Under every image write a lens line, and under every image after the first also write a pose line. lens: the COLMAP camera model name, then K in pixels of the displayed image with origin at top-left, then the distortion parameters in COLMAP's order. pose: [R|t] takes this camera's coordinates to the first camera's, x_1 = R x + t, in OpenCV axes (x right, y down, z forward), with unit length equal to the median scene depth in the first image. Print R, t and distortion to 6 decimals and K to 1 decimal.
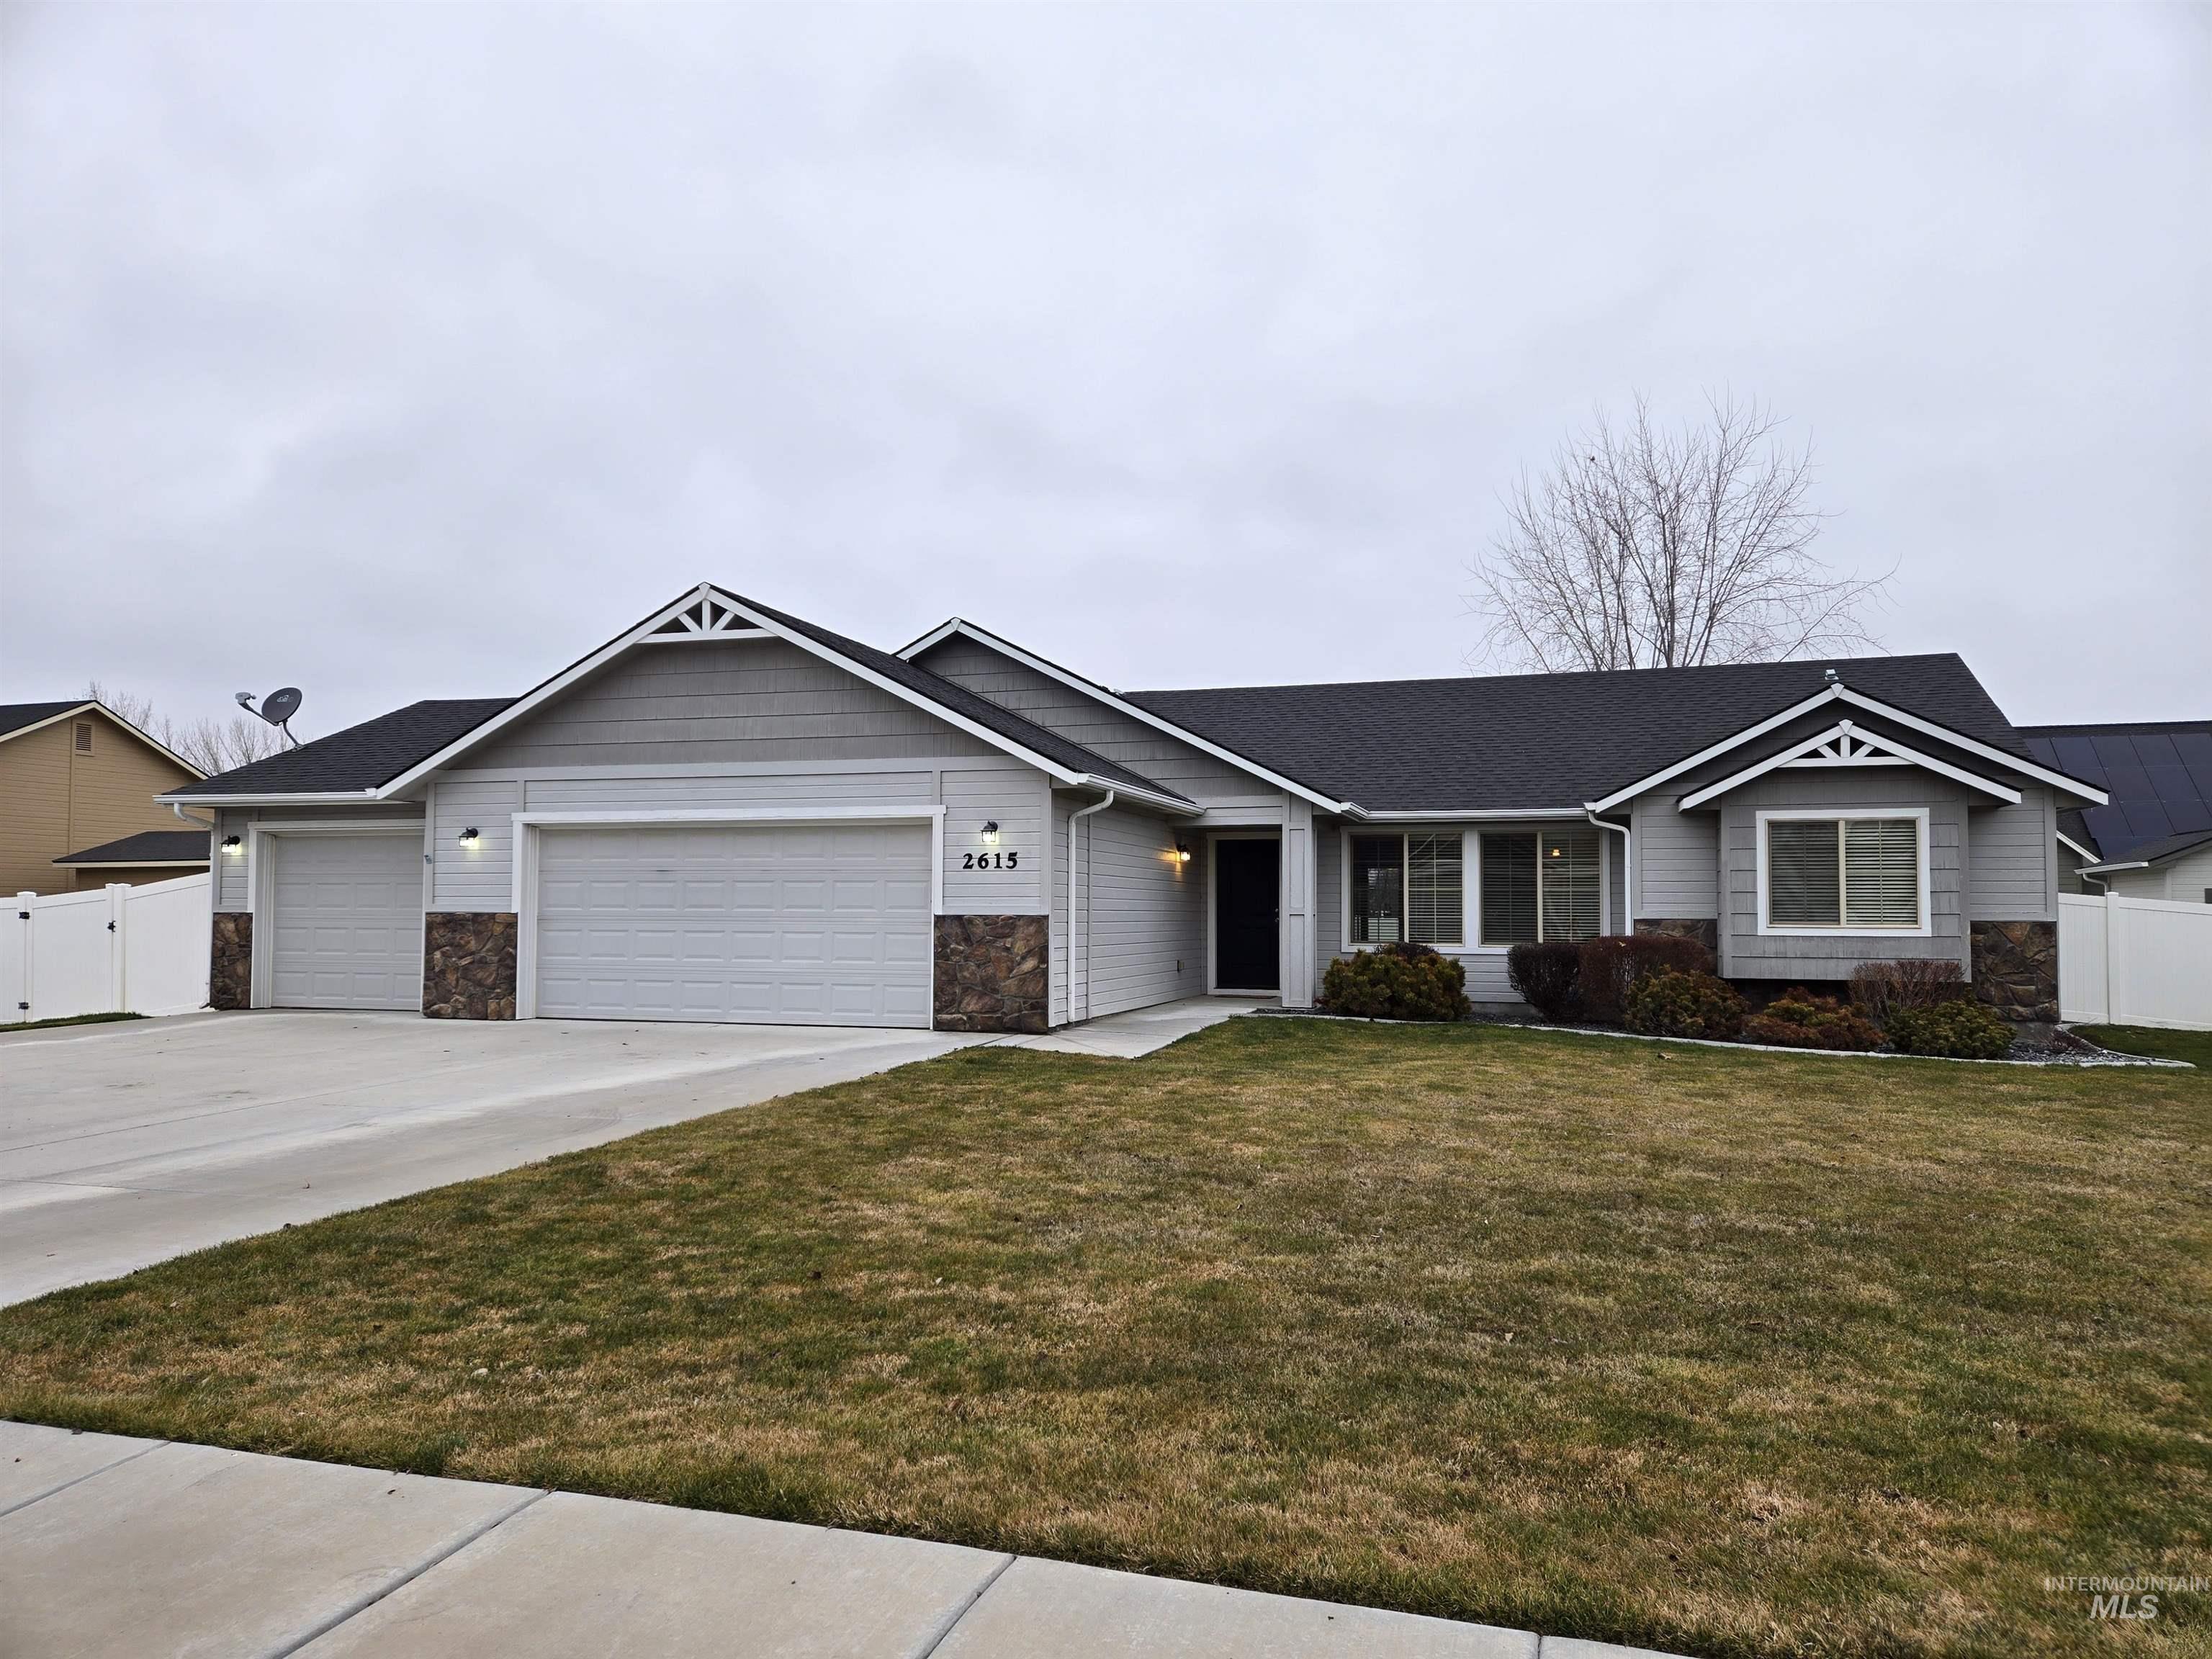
lens RADIAL K [[1464.4, 0, 1106.0], [0, 1464.4, 829.5], [0, 0, 1]] dist [0.073337, -0.058051]
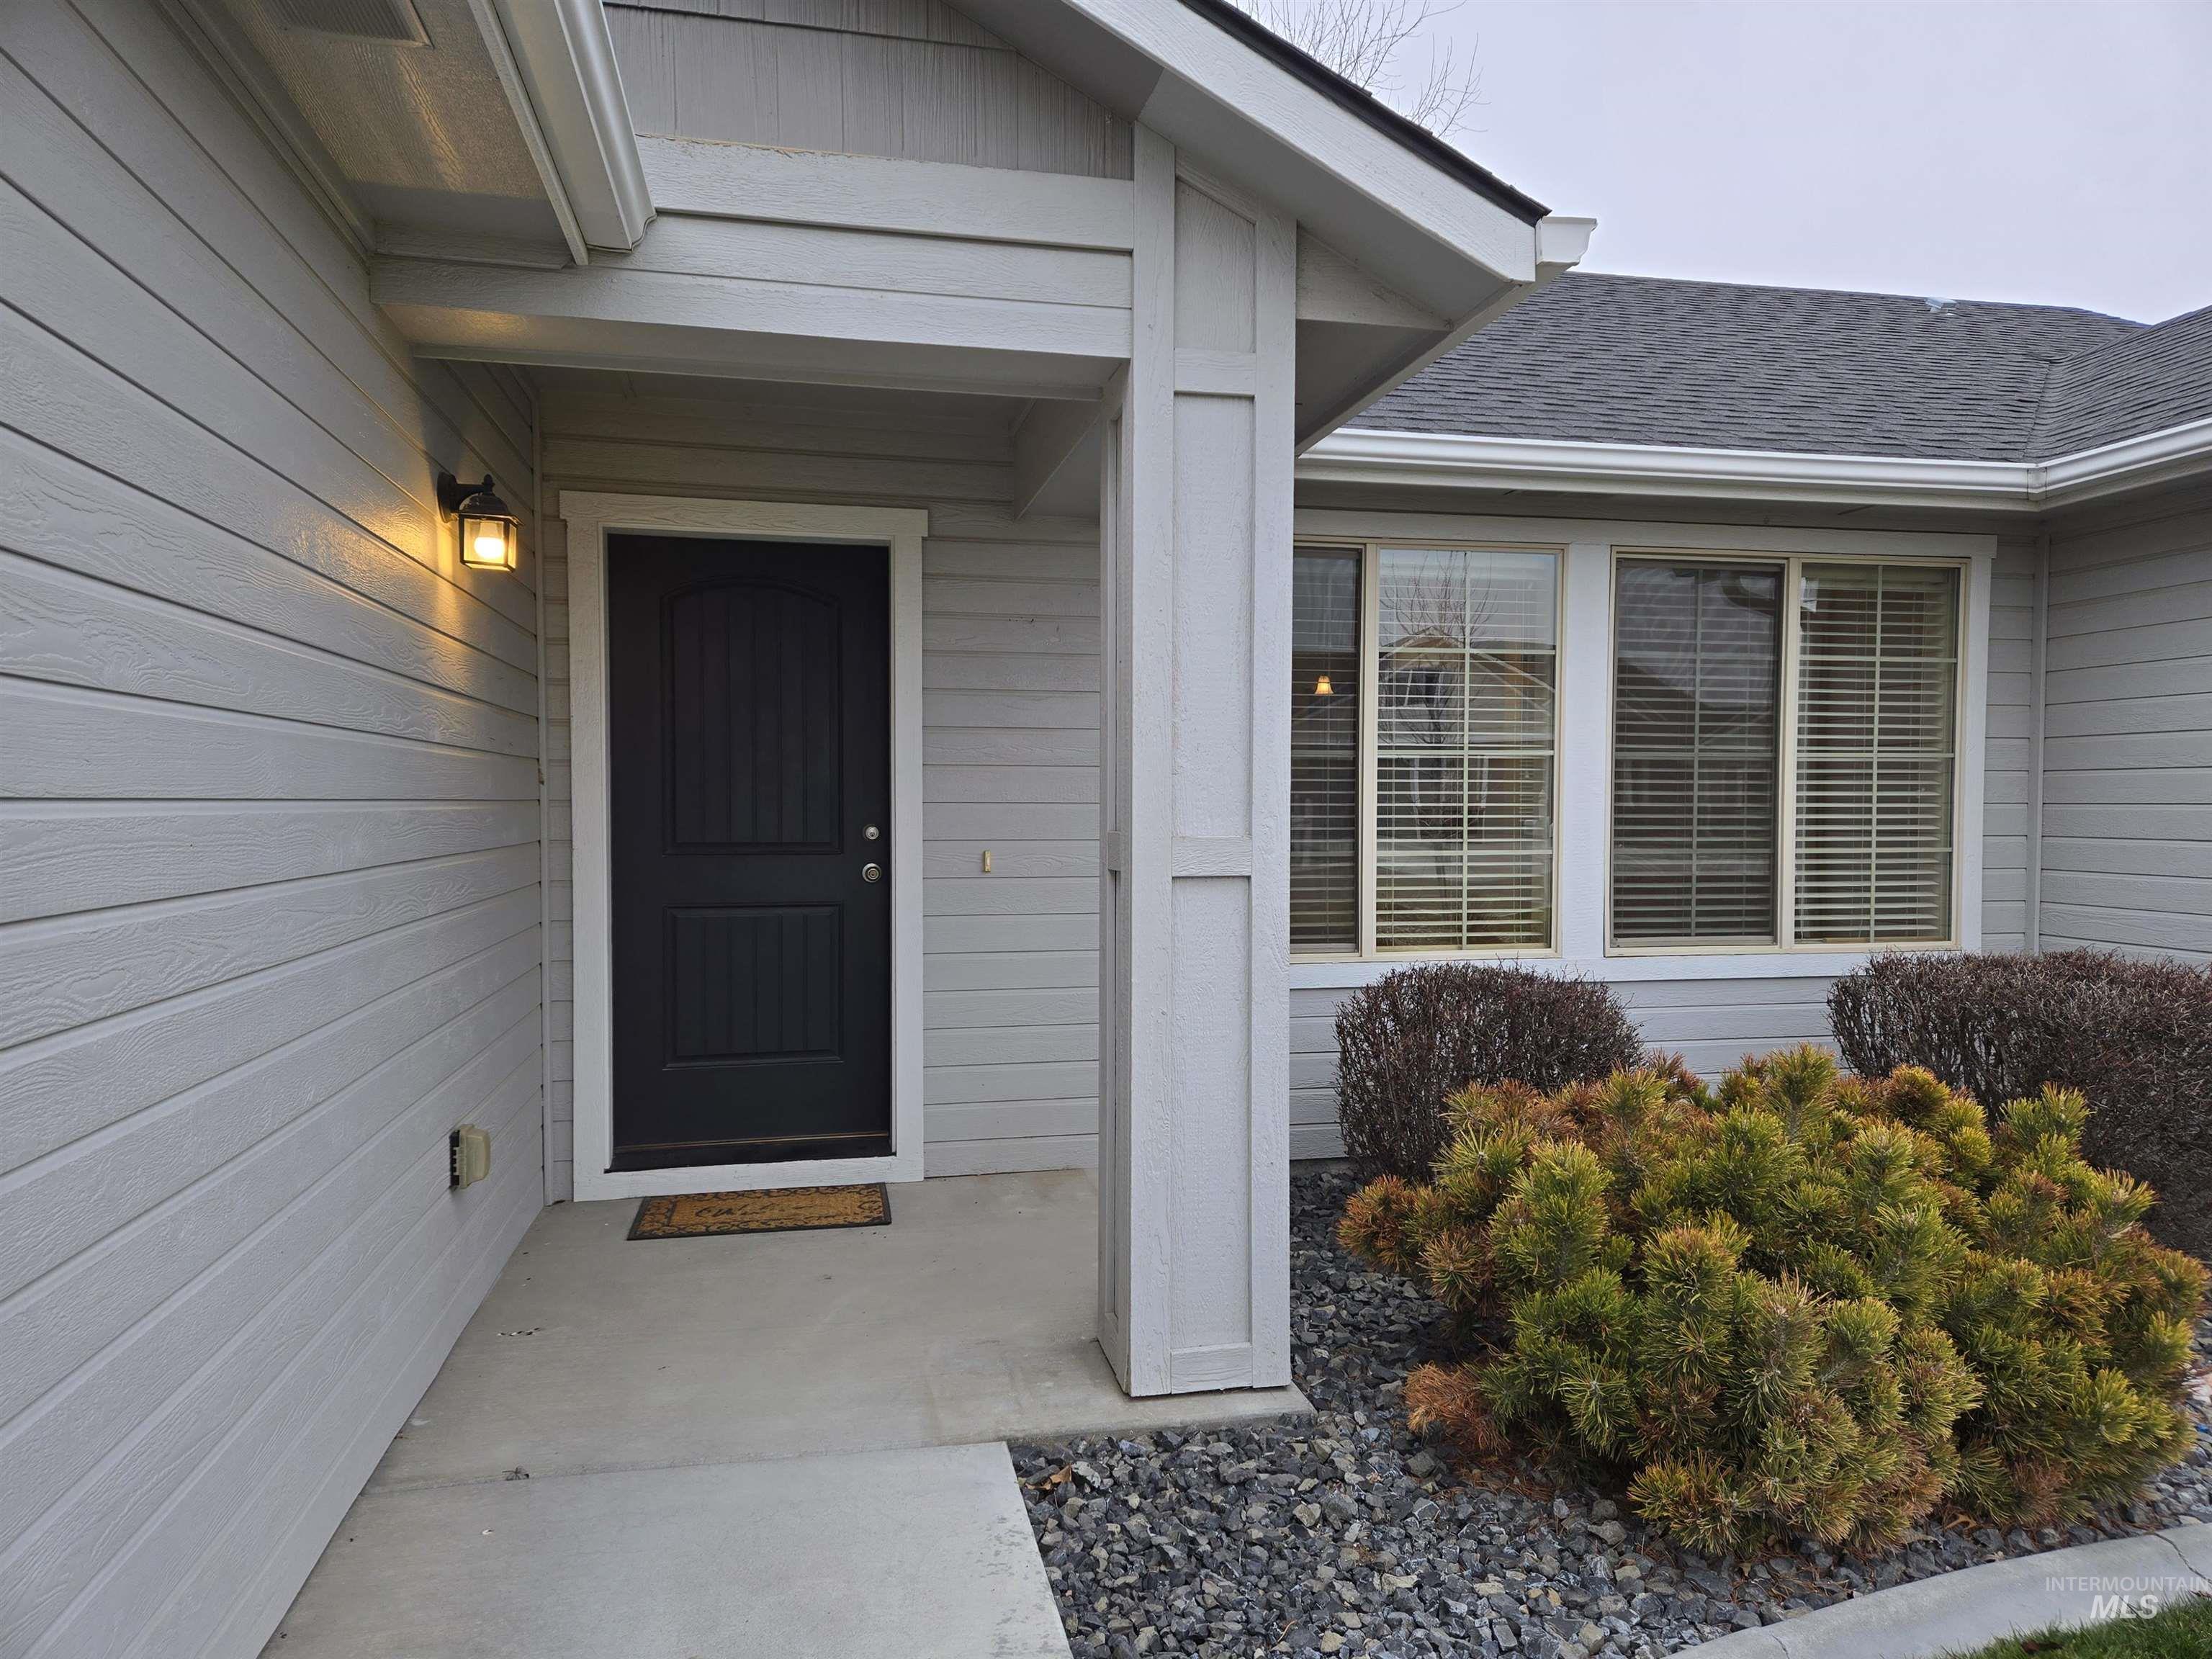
lens RADIAL K [[1464.4, 0, 1106.0], [0, 1464.4, 829.5], [0, 0, 1]] dist [0.073337, -0.058051]
pose [[0.891473, -0.013251, 0.452880, 0.038050], [-0.019748, 0.997486, 0.068059, 0.040151], [-0.452643, -0.069617, 0.888970, 0.793853]]
